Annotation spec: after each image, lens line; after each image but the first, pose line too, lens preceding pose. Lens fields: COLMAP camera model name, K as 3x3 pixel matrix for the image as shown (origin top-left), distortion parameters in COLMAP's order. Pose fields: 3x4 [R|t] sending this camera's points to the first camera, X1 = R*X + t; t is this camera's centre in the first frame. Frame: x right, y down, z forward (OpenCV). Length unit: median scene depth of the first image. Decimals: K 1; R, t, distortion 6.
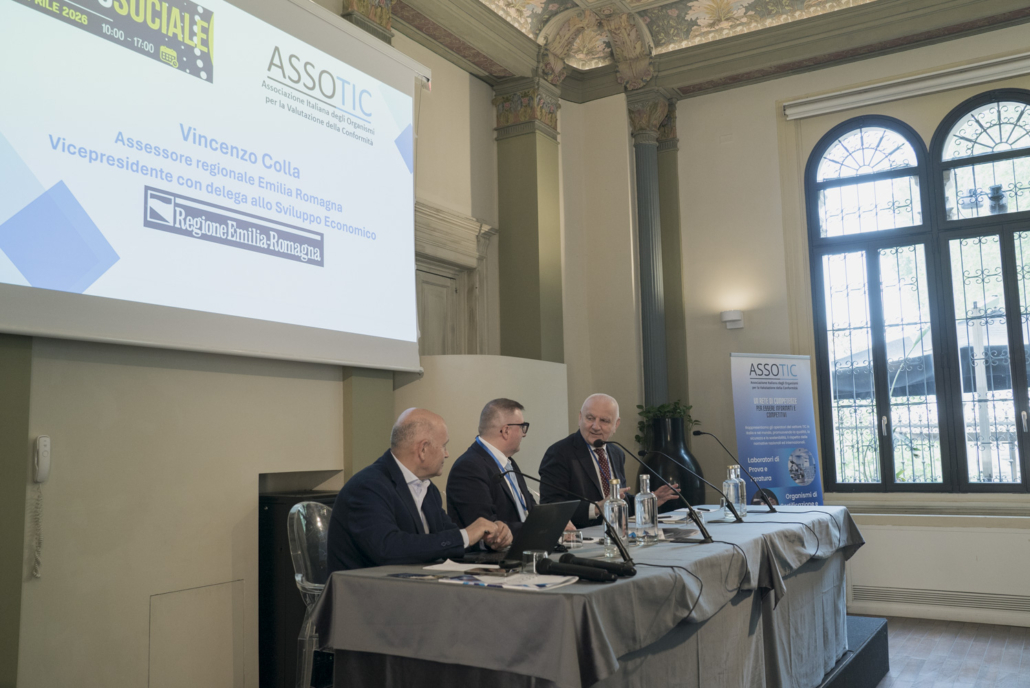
lens RADIAL K [[882.4, 0, 480.9], [0, 882.4, 352.3], [0, 0, 1]] dist [-0.053010, 0.065765]
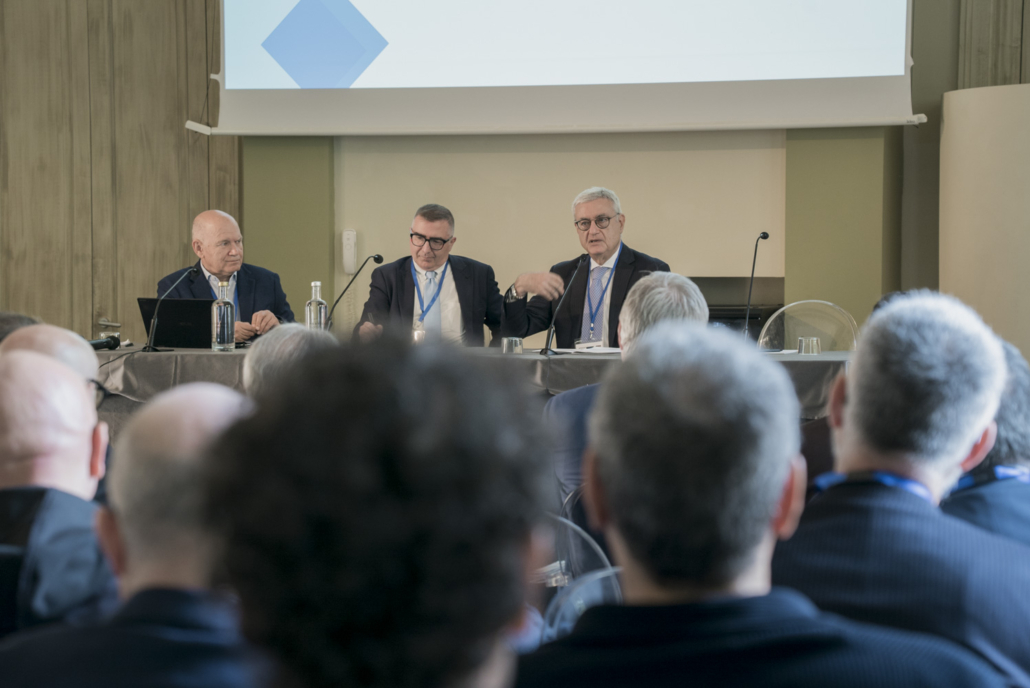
lens RADIAL K [[2950.8, 0, 507.0], [0, 2950.8, 335.4], [0, 0, 1]] dist [1.146319, 0.000000]
pose [[0.253544, 0.046841, -0.966189, 2.157685], [0.093580, 0.992954, 0.072696, -0.012678], [0.962787, -0.108848, 0.247374, 0.223630]]
